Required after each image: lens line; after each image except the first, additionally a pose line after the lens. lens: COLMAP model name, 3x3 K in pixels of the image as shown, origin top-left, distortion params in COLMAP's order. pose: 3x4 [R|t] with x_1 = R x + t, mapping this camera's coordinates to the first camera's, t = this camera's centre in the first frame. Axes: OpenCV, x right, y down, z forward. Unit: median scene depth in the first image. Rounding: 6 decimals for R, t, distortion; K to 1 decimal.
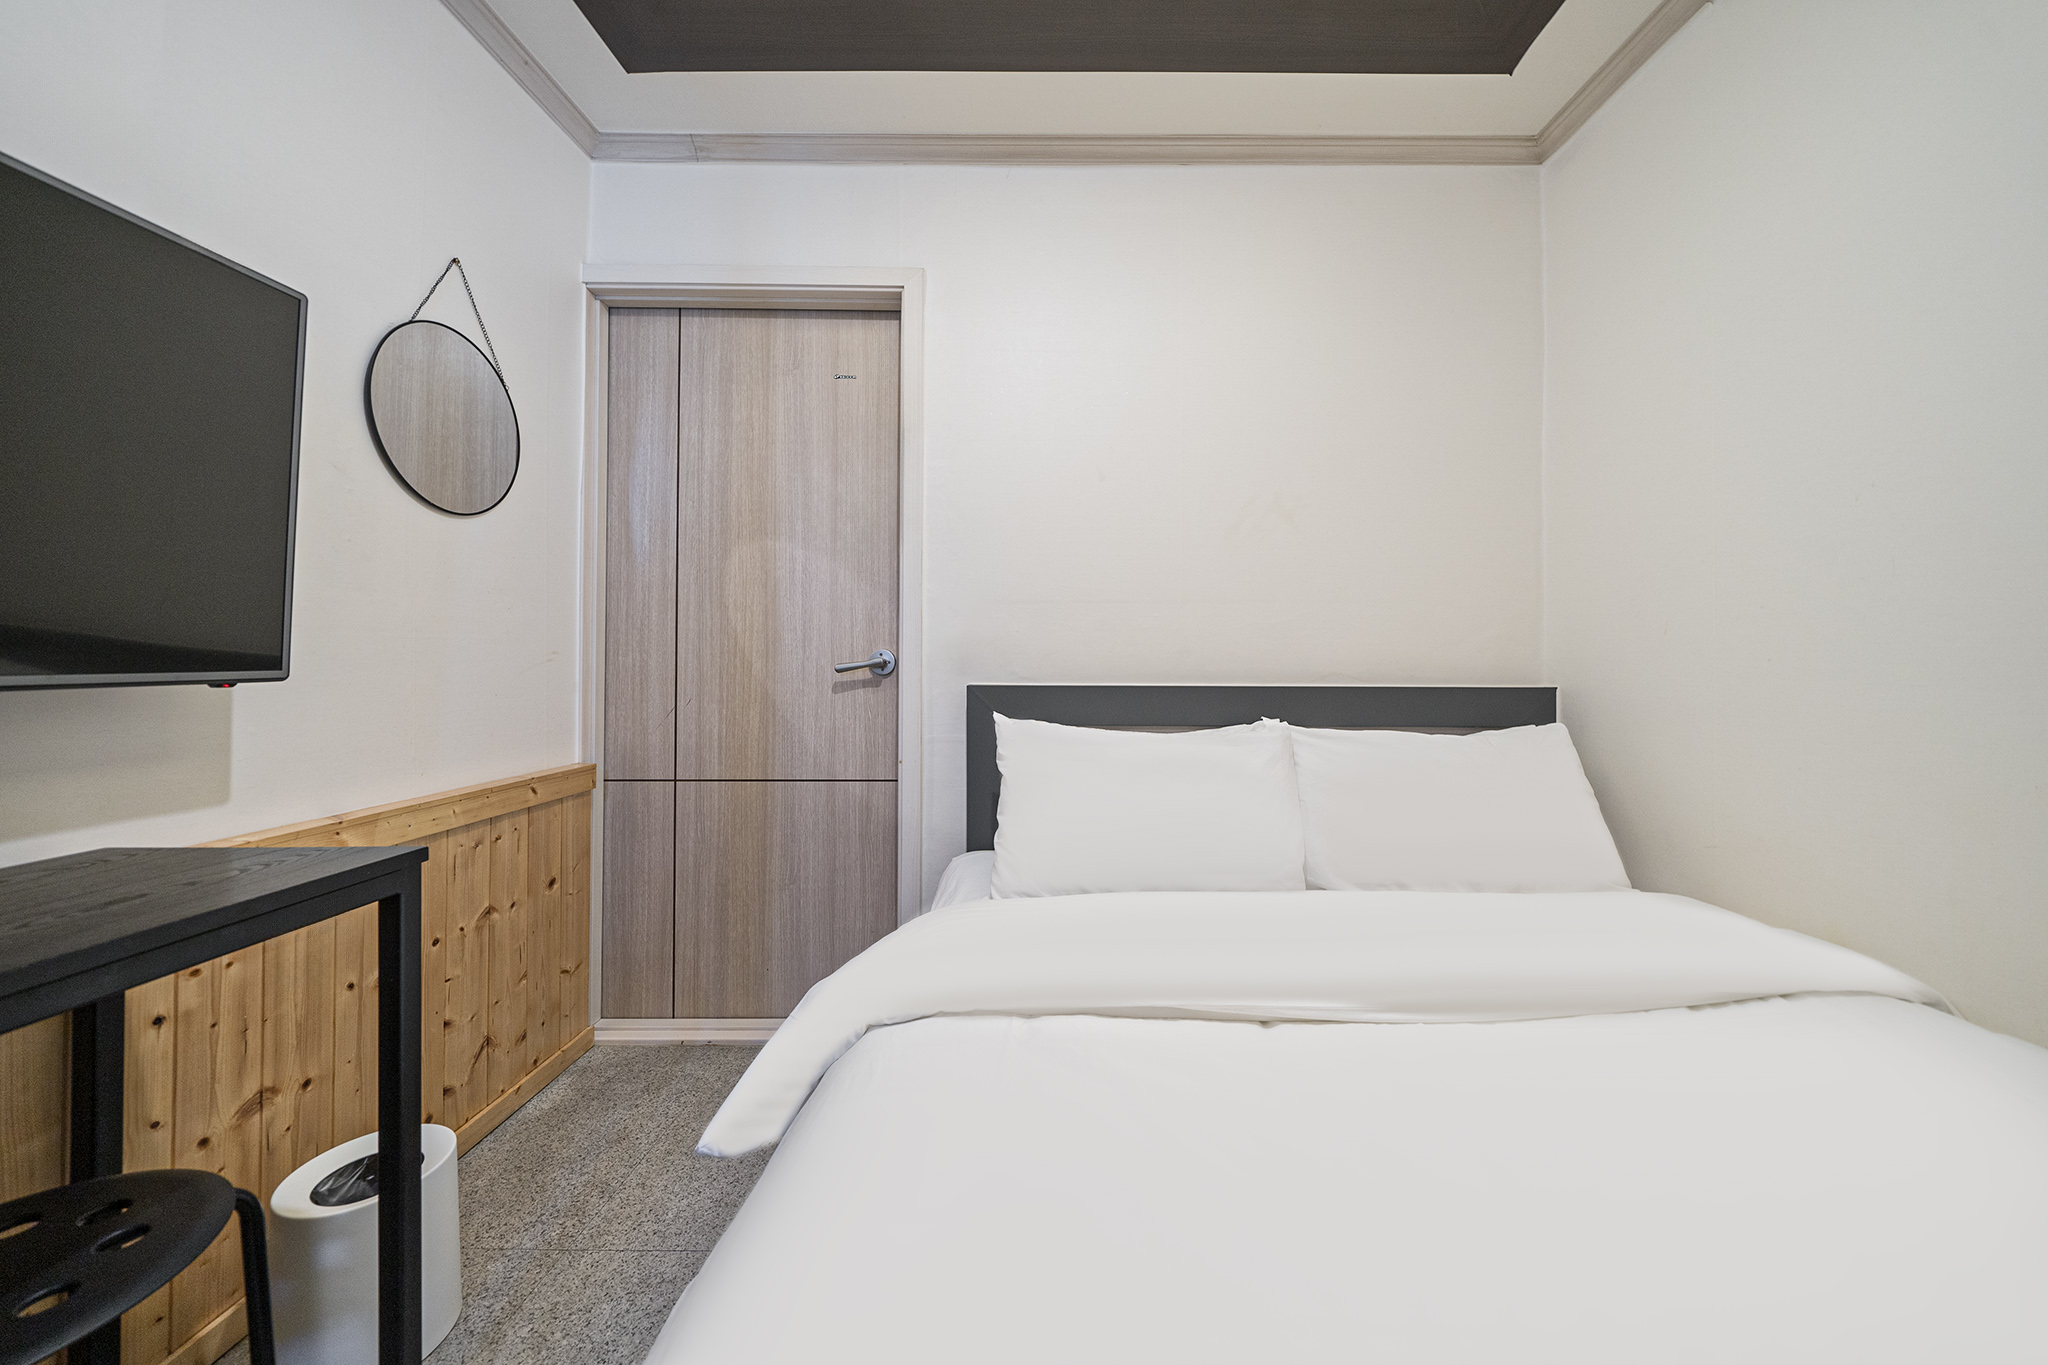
lens RADIAL K [[718.9, 0, 1029.3], [0, 718.9, 642.6], [0, 0, 1]] dist [-0.001263, -0.000007]
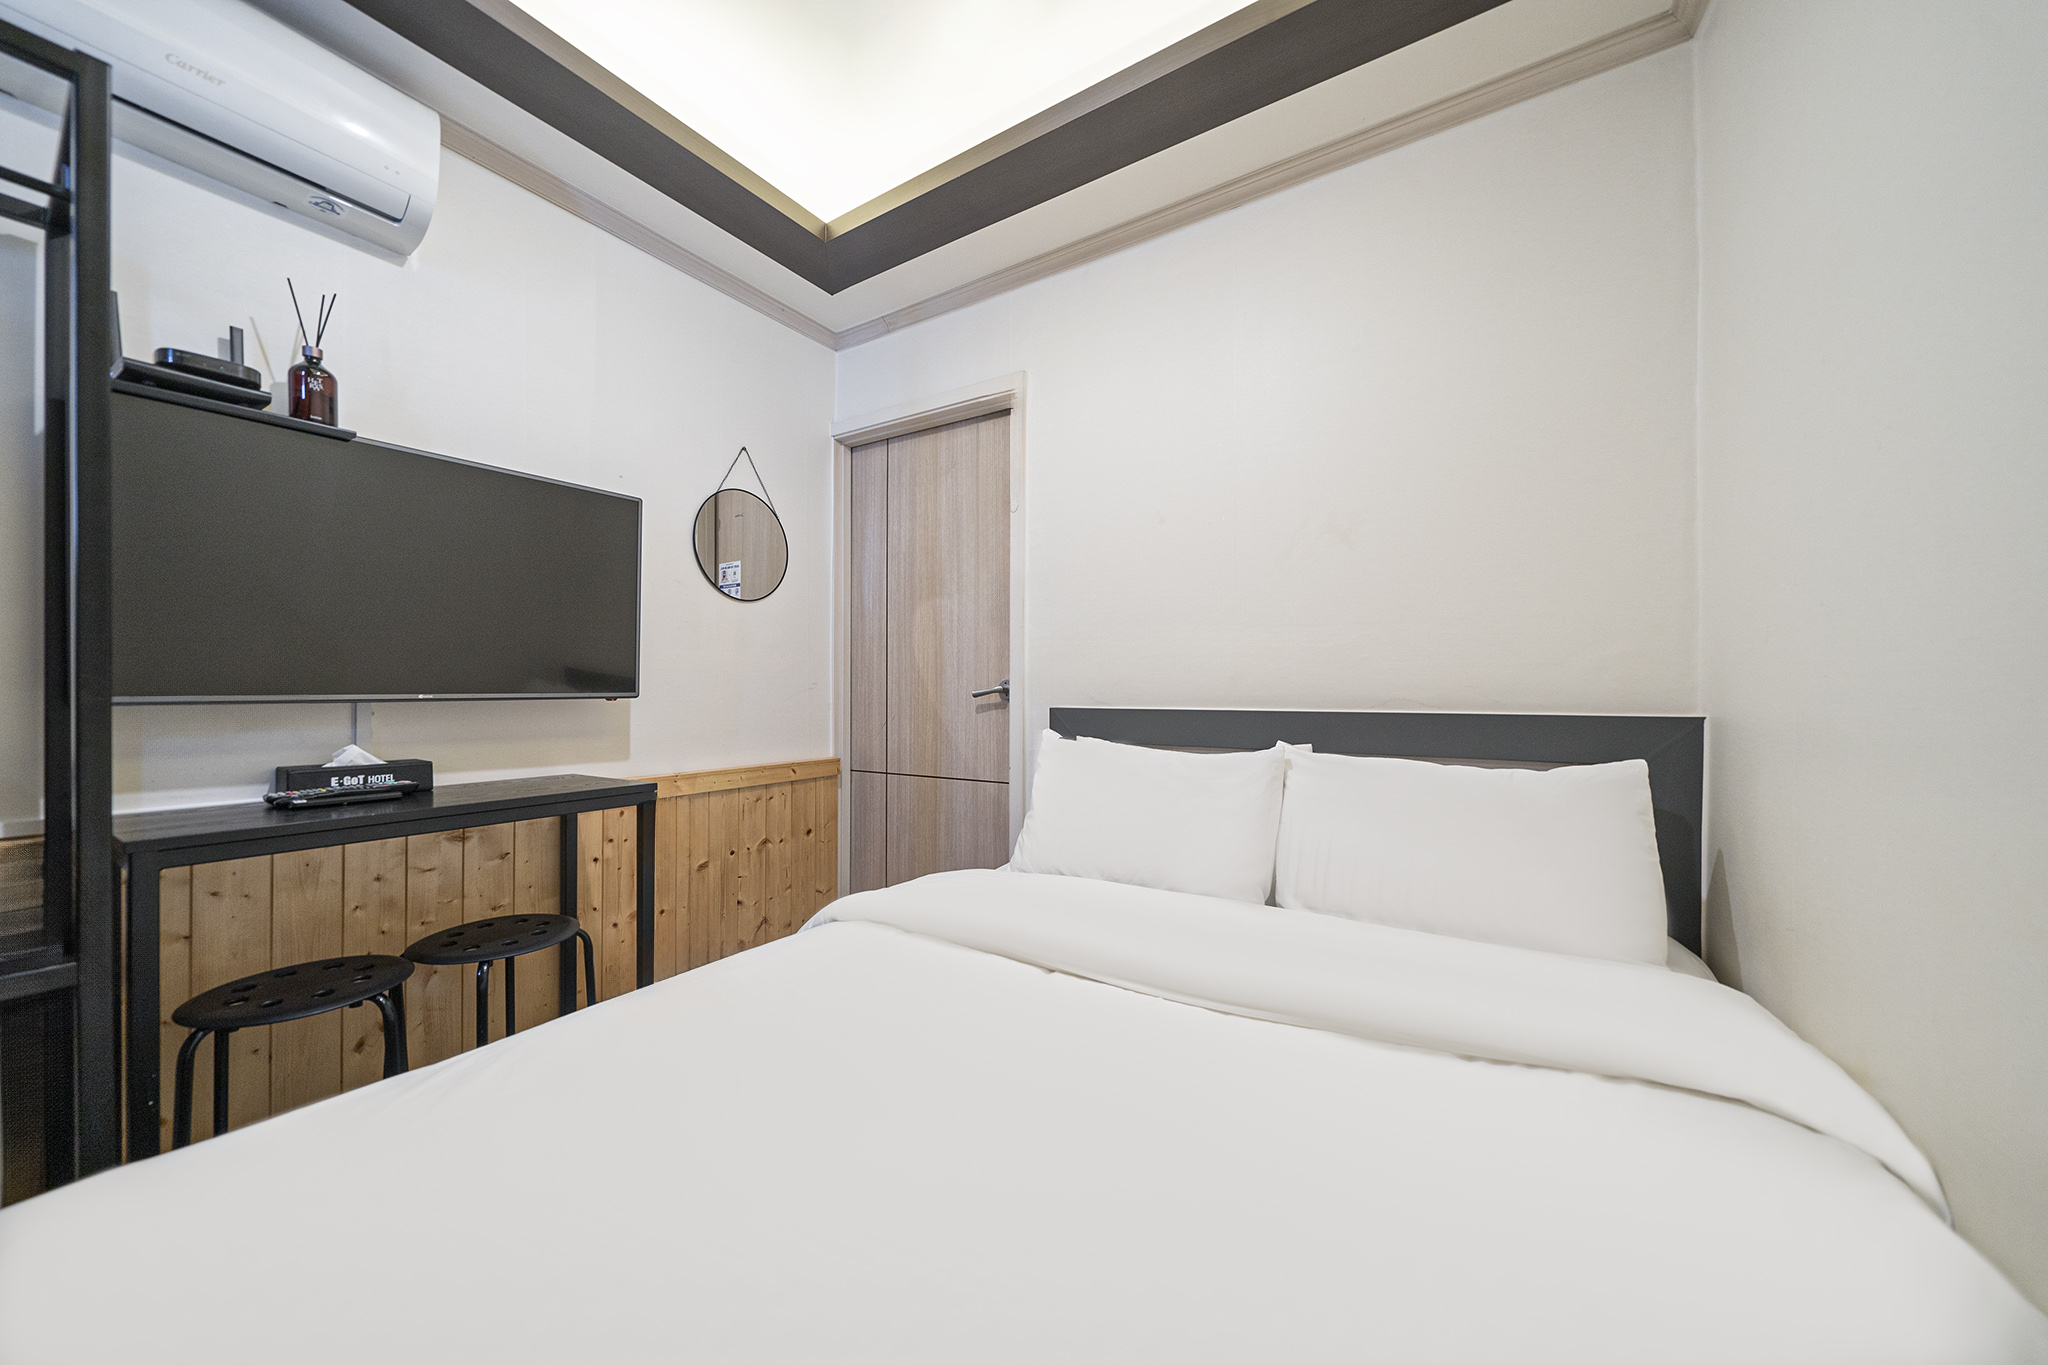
lens RADIAL K [[707.1, 0, 1024.0], [0, 707.1, 682.5], [0, 0, 1]] dist [-0.000443, -0.000110]
pose [[0.842727, -0.009453, -0.538259, 0.502680], [0.013497, 0.999903, 0.003571, 0.011472], [0.538172, -0.010274, 0.842772, -0.030100]]
